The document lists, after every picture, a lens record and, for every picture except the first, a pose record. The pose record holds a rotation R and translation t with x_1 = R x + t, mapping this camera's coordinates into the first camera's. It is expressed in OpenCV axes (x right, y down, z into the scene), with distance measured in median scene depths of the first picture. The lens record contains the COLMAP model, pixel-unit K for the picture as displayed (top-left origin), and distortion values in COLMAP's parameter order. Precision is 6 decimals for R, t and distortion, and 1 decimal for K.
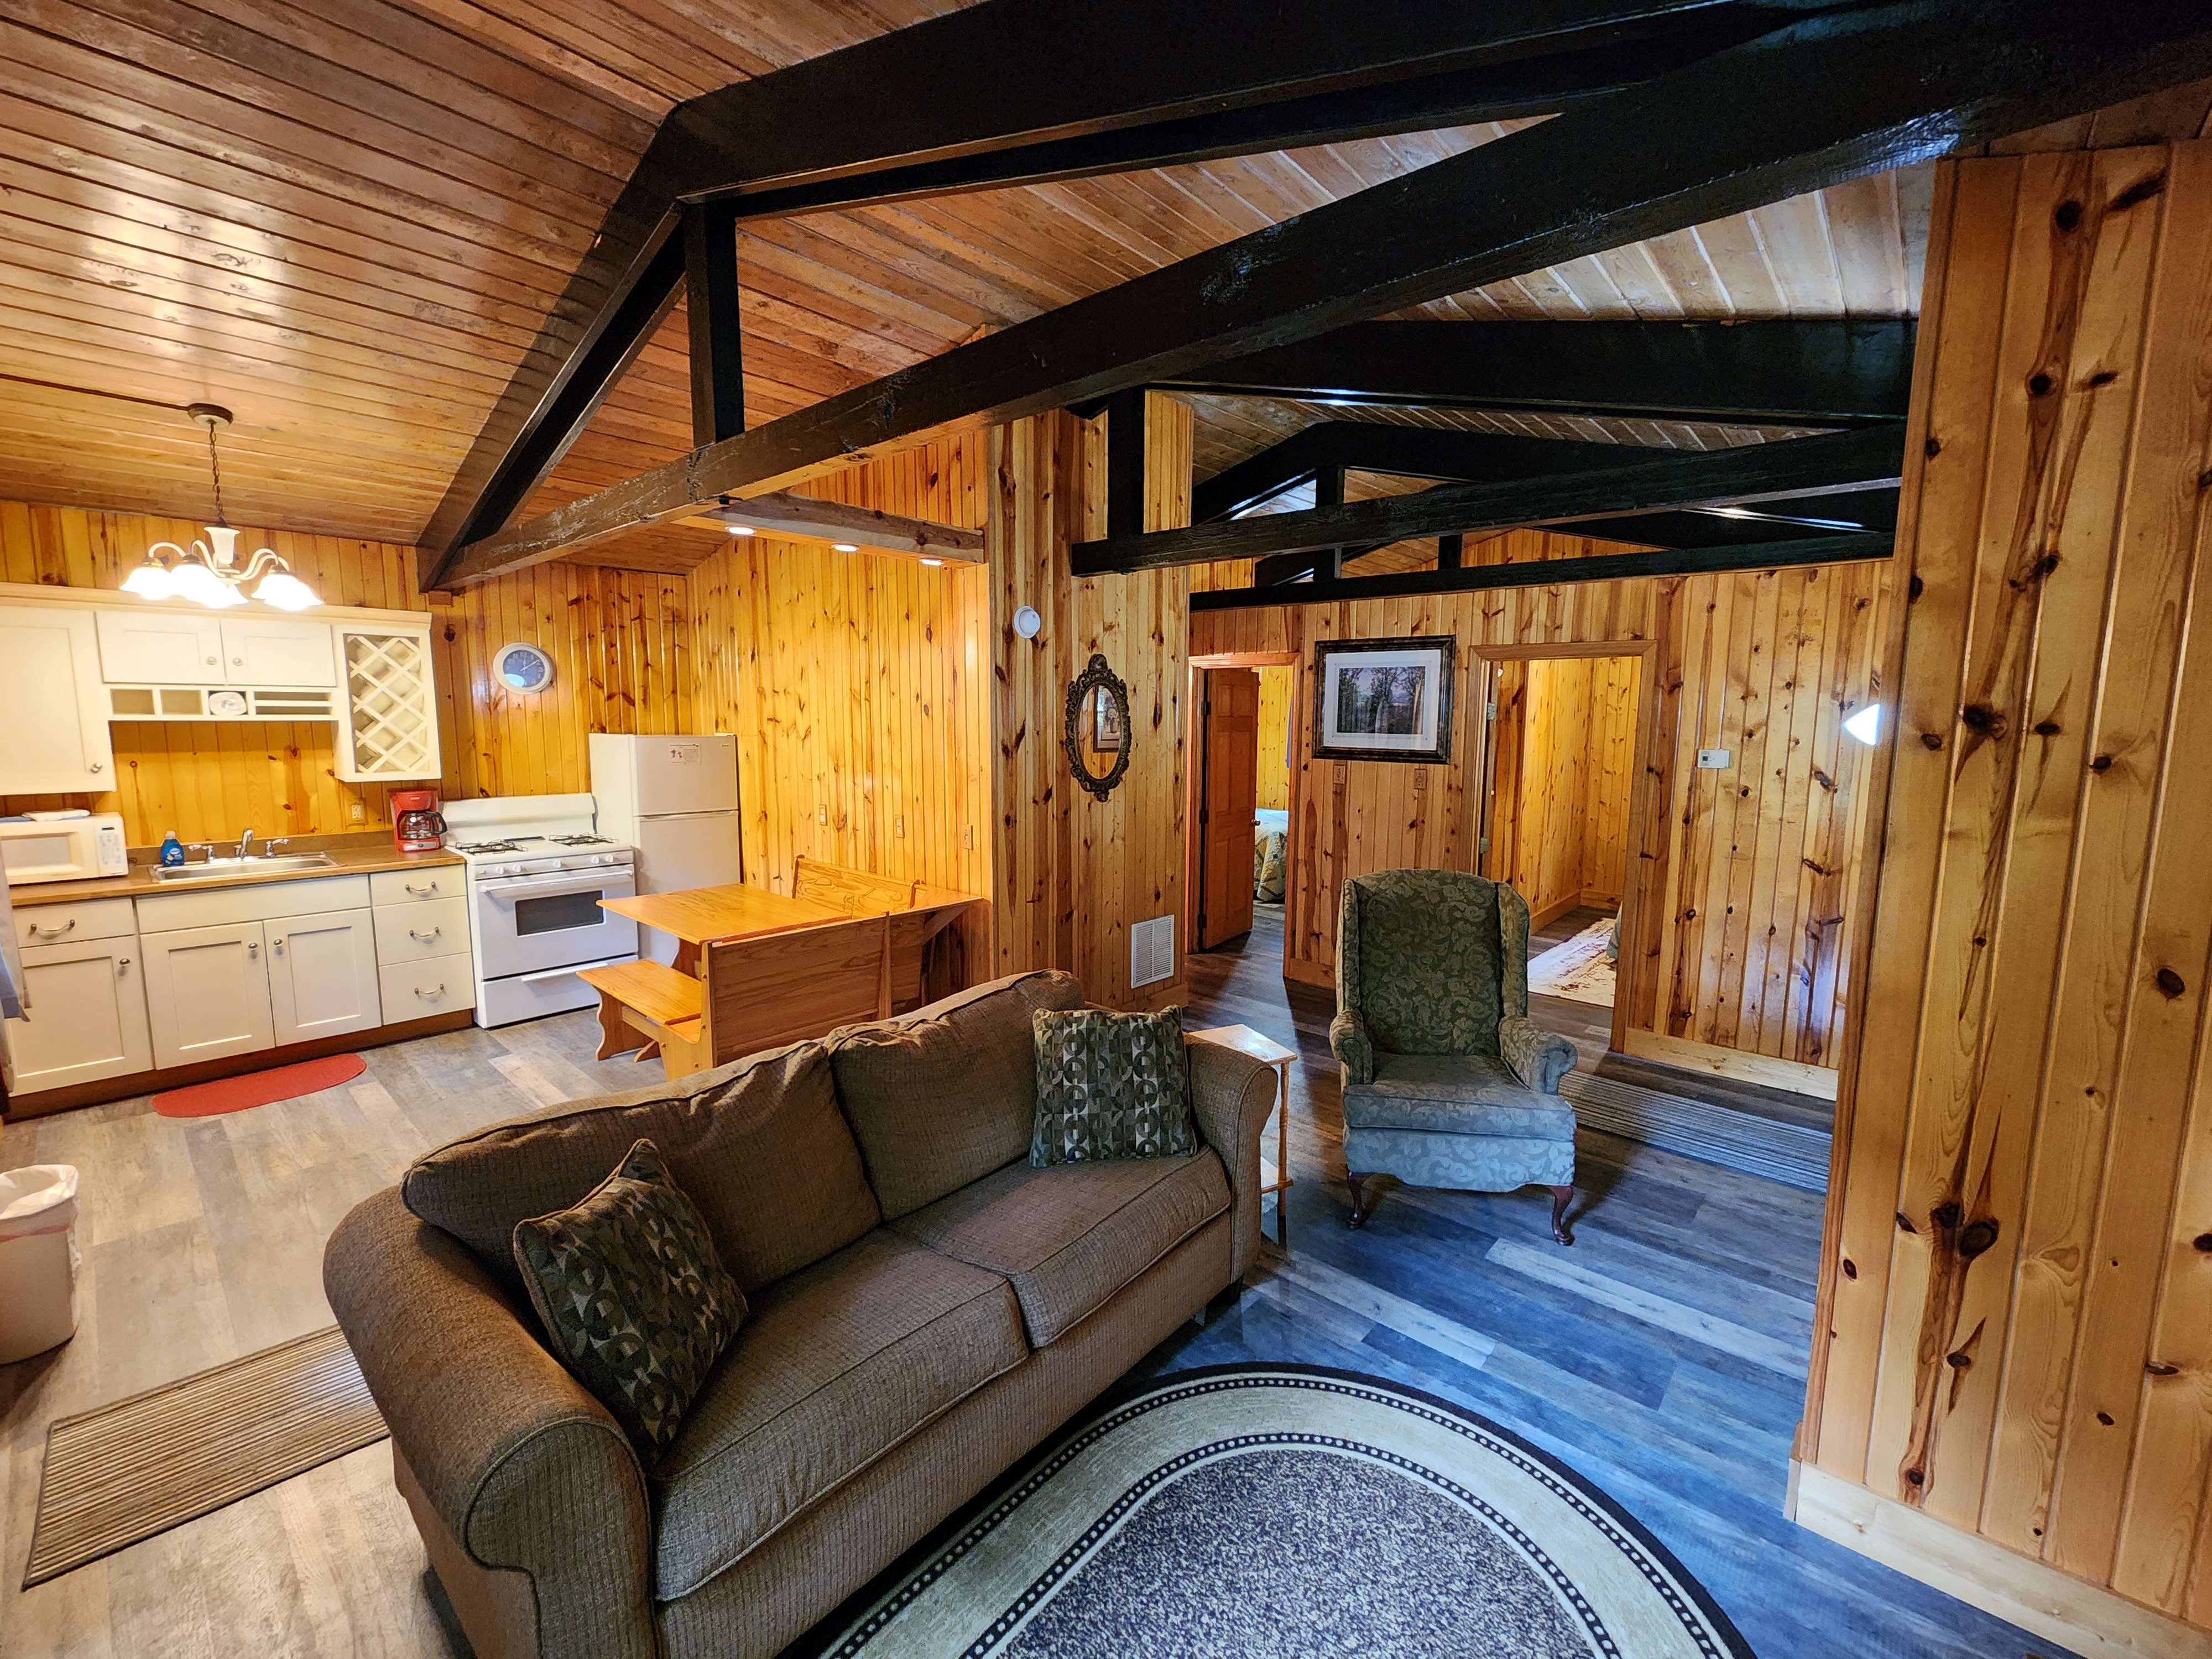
lens RADIAL K [[906.1, 0, 1115.4], [0, 906.1, 822.7], [0, 0, 1]] dist [-0.003437, -0.000179]
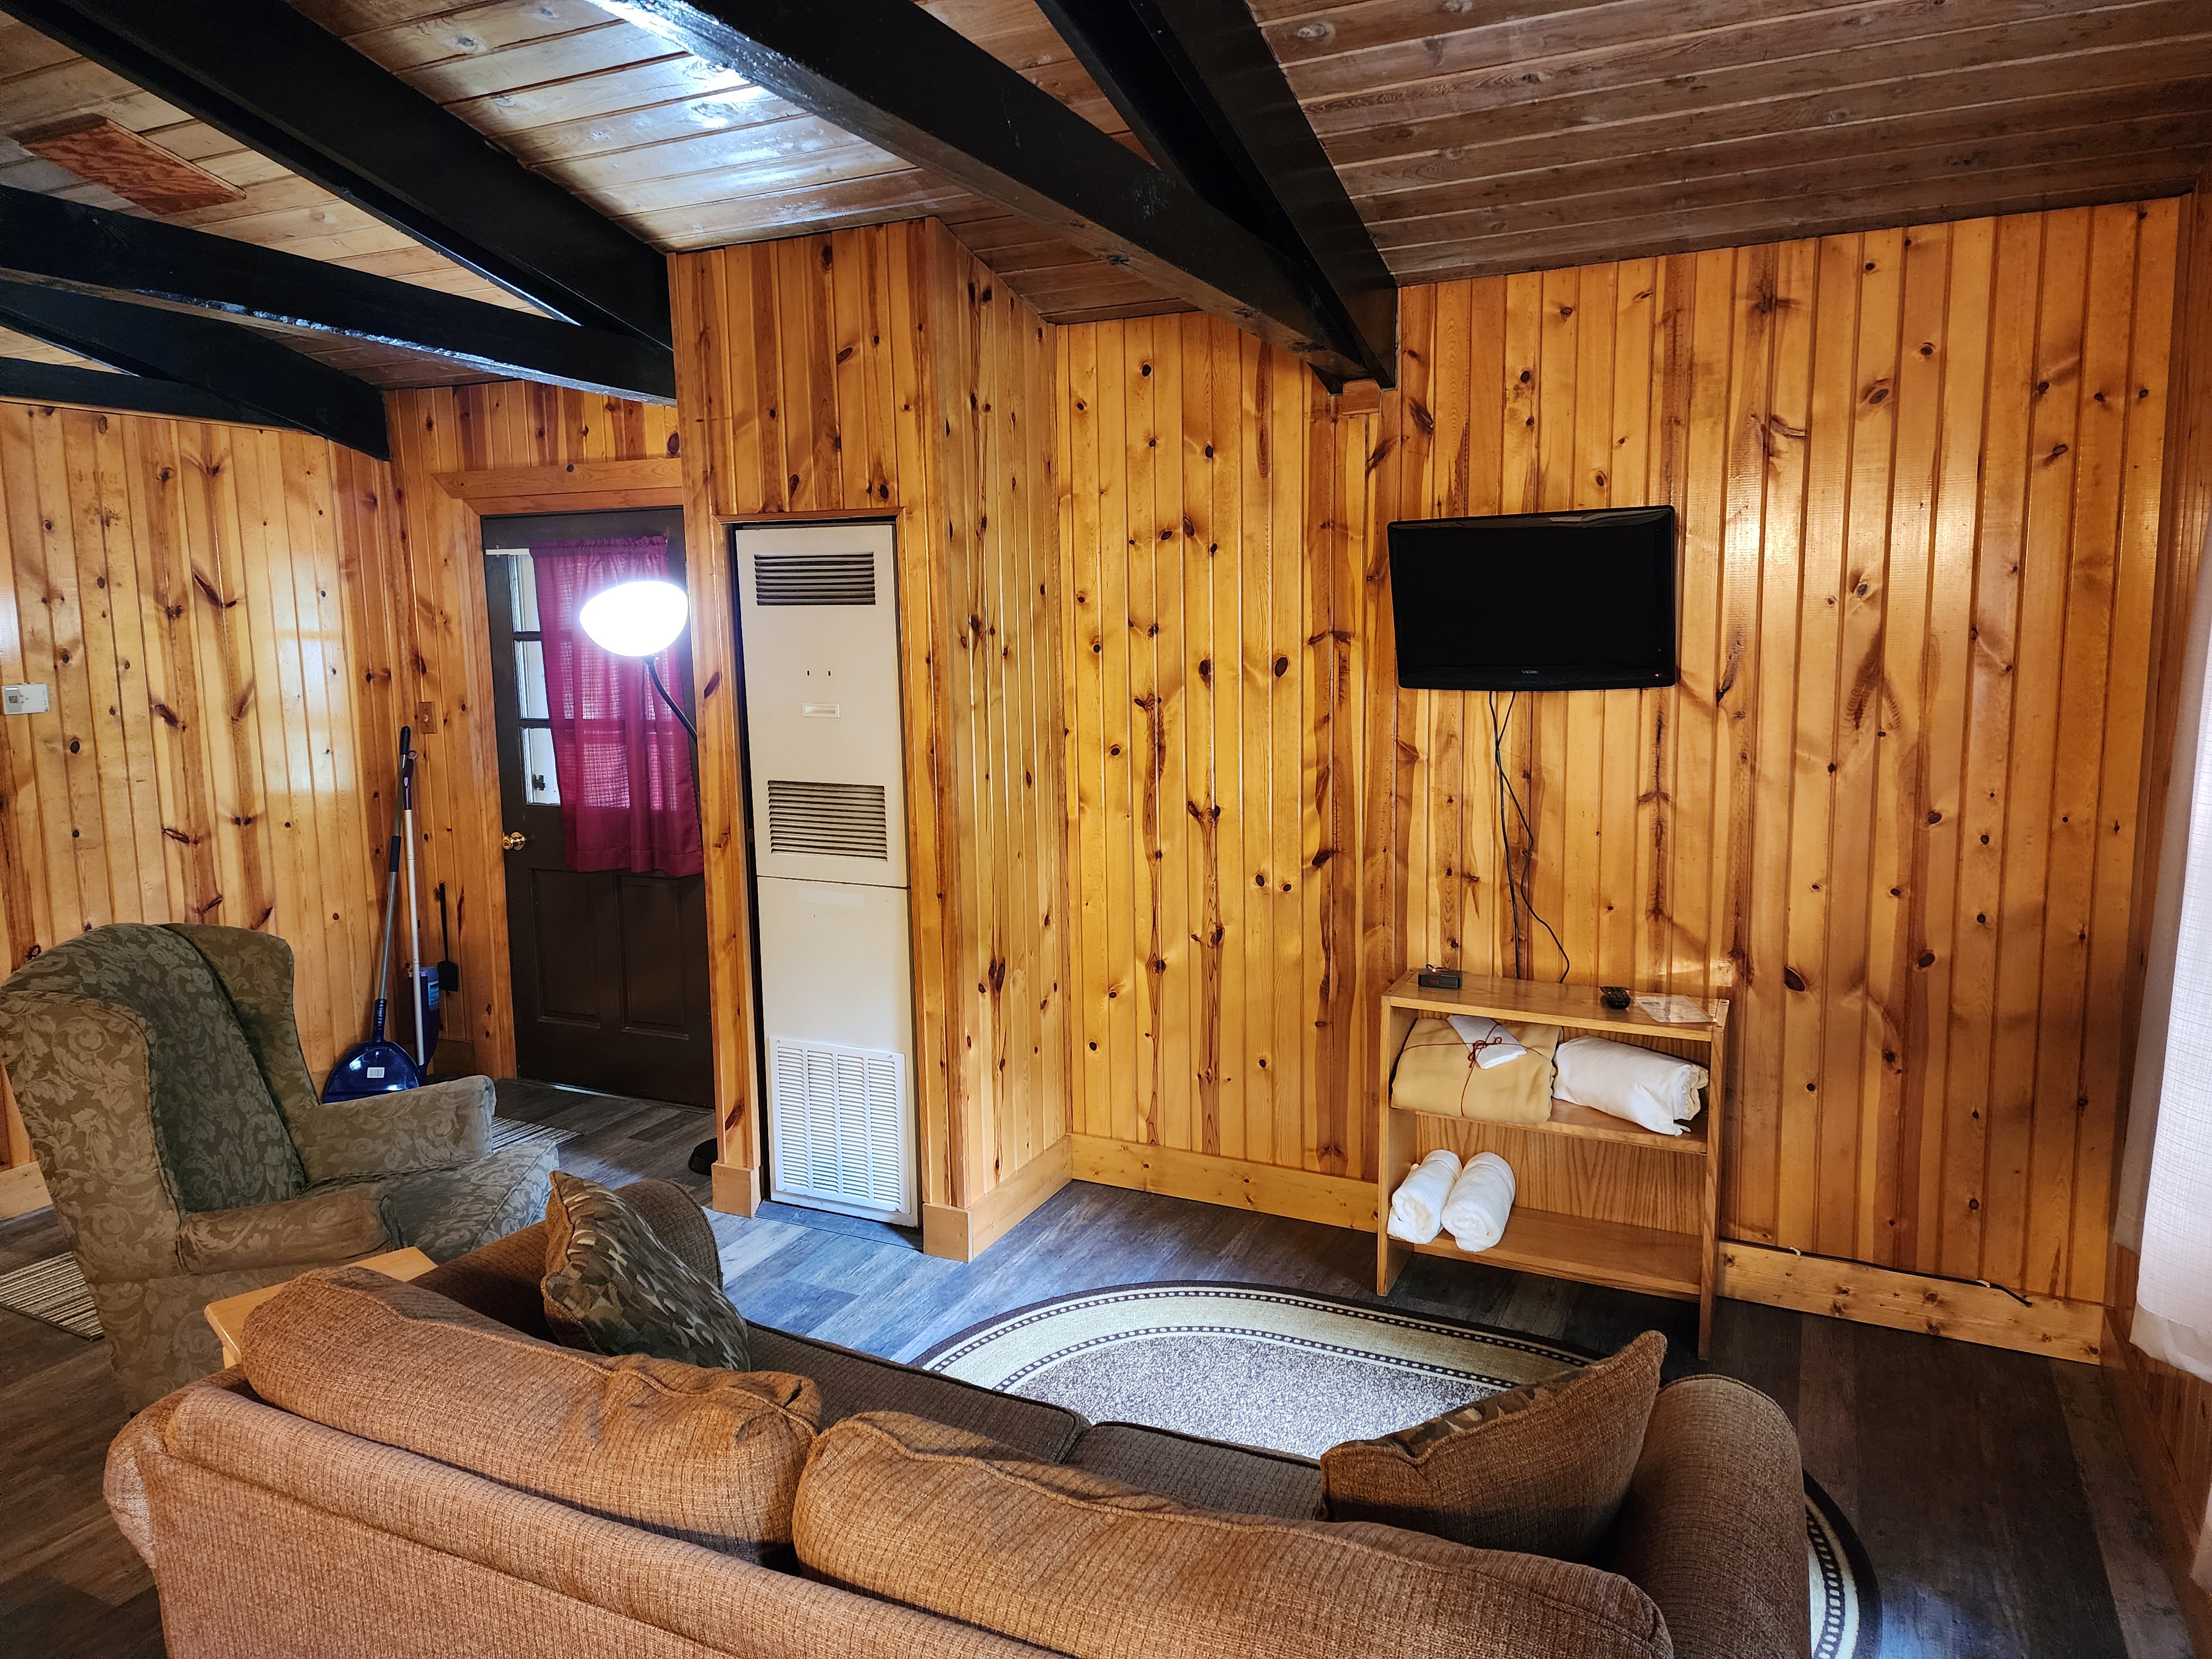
lens RADIAL K [[1486.1, 0, 1106.3], [0, 1486.1, 816.4], [0, 0, 1]] dist [0.061293, -0.003053]
pose [[-0.283639, -0.137008, 0.949093, -0.591404], [0.127645, 0.975539, 0.178972, -0.090376], [-0.950398, 0.171911, -0.259213, 0.614158]]
